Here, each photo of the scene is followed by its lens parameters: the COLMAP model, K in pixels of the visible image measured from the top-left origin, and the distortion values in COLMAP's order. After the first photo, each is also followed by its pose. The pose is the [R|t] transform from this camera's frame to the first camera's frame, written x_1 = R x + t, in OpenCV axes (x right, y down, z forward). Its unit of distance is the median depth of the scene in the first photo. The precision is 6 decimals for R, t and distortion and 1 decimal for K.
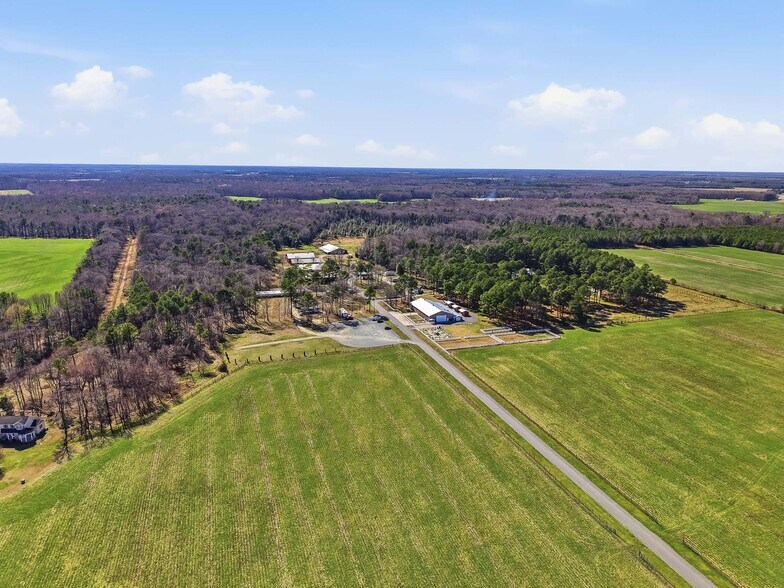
lens RADIAL K [[516.9, 0, 405.6], [0, 516.9, 294.2], [0, 0, 1]] dist [0.054148, -0.059112]
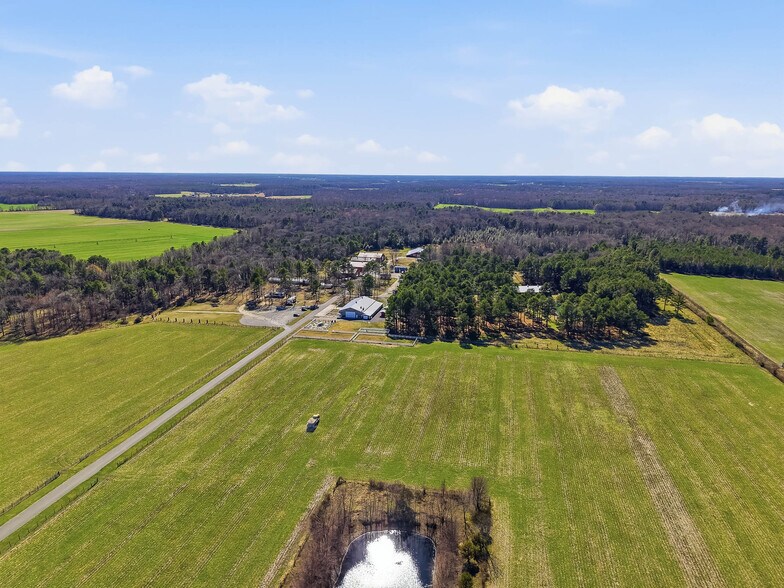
lens RADIAL K [[516.9, 0, 405.6], [0, 516.9, 294.2], [0, 0, 1]] dist [0.054148, -0.059112]
pose [[0.855380, 0.113644, -0.505381, 0.681191], [-0.122459, 0.992347, 0.015880, -0.026047], [0.503318, 0.048305, 0.862750, 0.111399]]
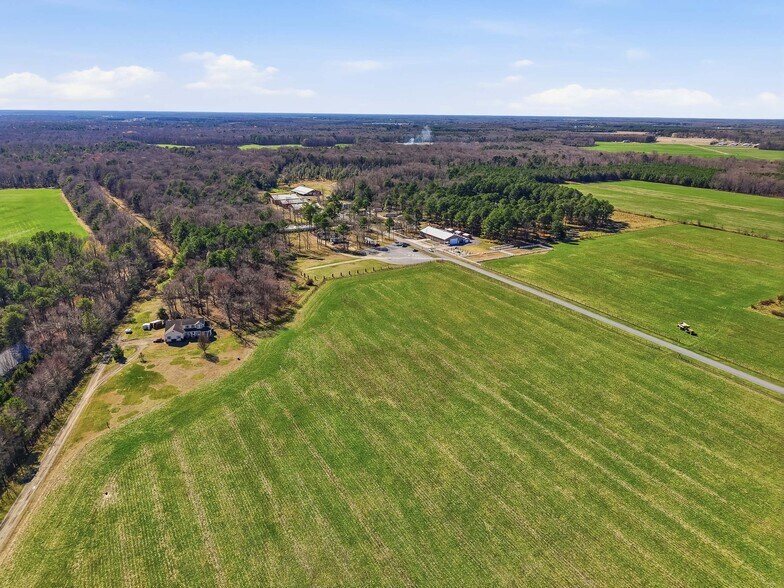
lens RADIAL K [[516.9, 0, 405.6], [0, 516.9, 294.2], [0, 0, 1]] dist [0.054148, -0.059112]
pose [[0.980678, -0.065170, 0.184453, -0.255317], [0.047044, 0.993774, 0.100995, 0.040644], [-0.189887, -0.090366, 0.977638, -0.152919]]
